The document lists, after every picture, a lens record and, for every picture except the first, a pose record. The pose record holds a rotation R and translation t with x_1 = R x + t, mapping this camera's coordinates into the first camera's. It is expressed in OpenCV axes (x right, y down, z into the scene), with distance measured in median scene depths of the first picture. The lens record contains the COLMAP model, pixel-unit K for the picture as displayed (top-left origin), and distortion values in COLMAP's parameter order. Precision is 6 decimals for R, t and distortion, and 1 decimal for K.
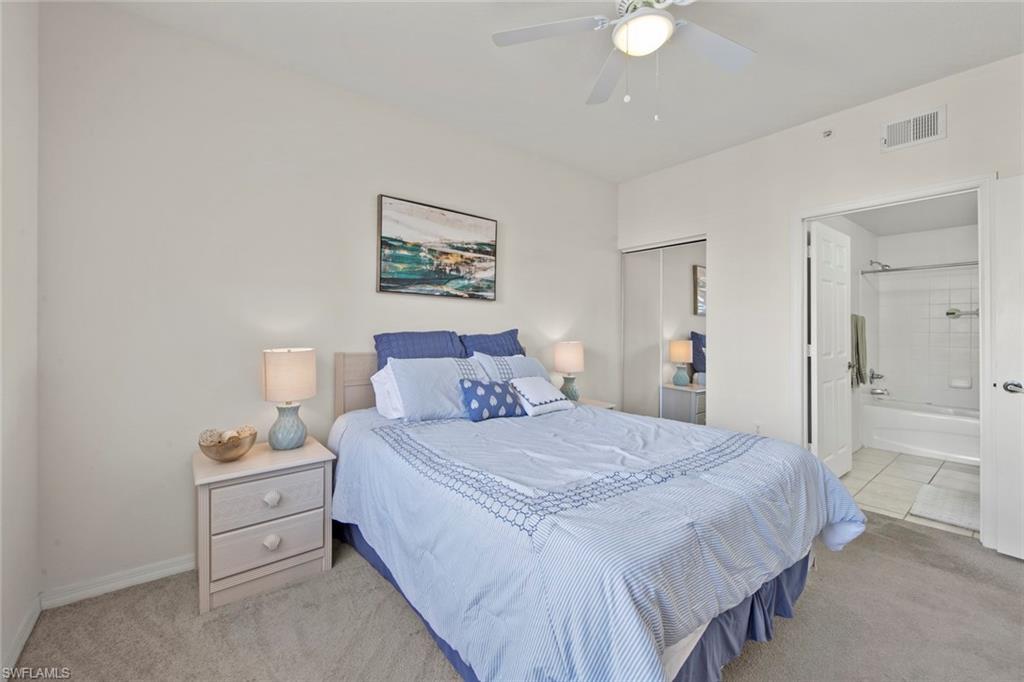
lens RADIAL K [[415.0, 0, 516.6], [0, 415.0, 330.1], [0, 0, 1]] dist [0.001651, -0.000119]
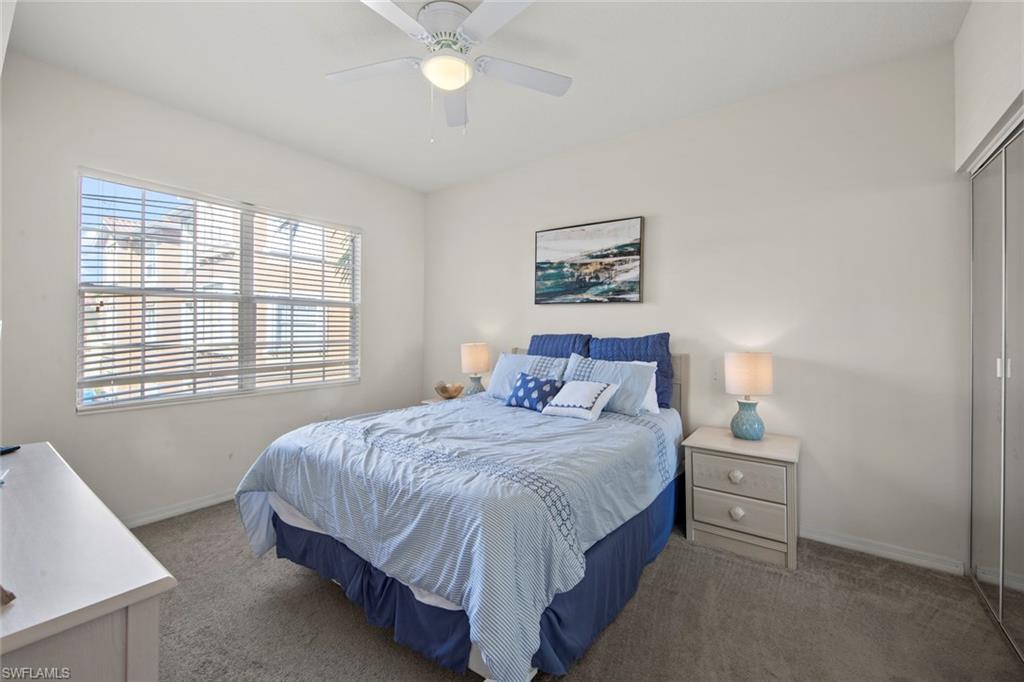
lens RADIAL K [[416.2, 0, 508.1], [0, 416.2, 338.0], [0, 0, 1]] dist [0.012747, -0.000067]
pose [[0.237899, 0.028141, -0.970882, 0.854179], [0.001876, 0.999565, 0.029432, -0.019603], [0.971288, -0.008823, 0.237743, 0.519867]]
